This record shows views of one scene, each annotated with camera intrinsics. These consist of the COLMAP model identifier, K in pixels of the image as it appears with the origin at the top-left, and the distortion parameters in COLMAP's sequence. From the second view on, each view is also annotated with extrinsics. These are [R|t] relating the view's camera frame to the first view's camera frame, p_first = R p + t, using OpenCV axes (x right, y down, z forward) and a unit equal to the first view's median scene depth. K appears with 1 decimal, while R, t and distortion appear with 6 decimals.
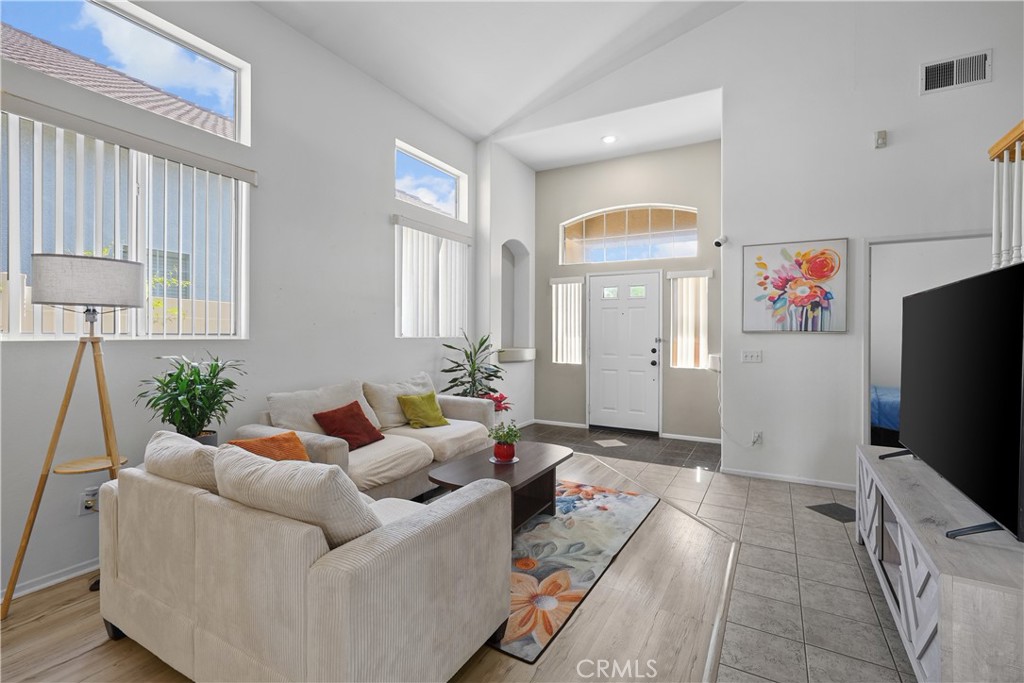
lens RADIAL K [[465.7, 0, 513.8], [0, 465.7, 330.6], [0, 0, 1]] dist [-0.000592, 0.000175]
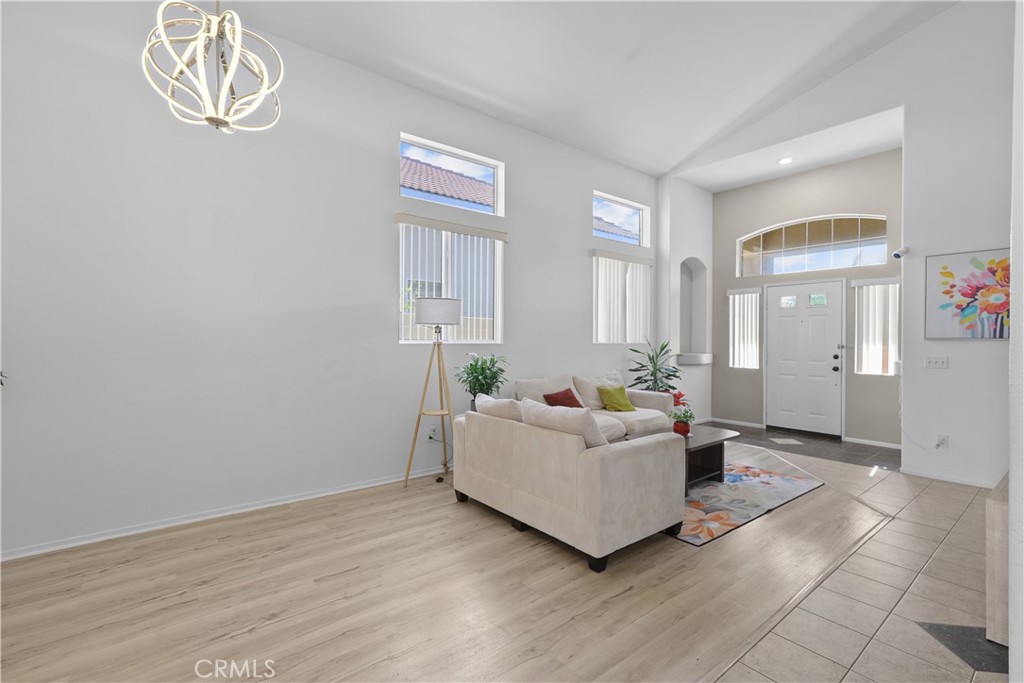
lens RADIAL K [[464.4, 0, 512.0], [0, 464.4, 341.5], [0, 0, 1]] dist [-0.004801, 0.000209]
pose [[0.930263, 0.002142, -0.366887, 0.011300], [0.001188, 0.999960, 0.008849, -0.001454], [0.366891, -0.008668, 0.930223, -0.298562]]
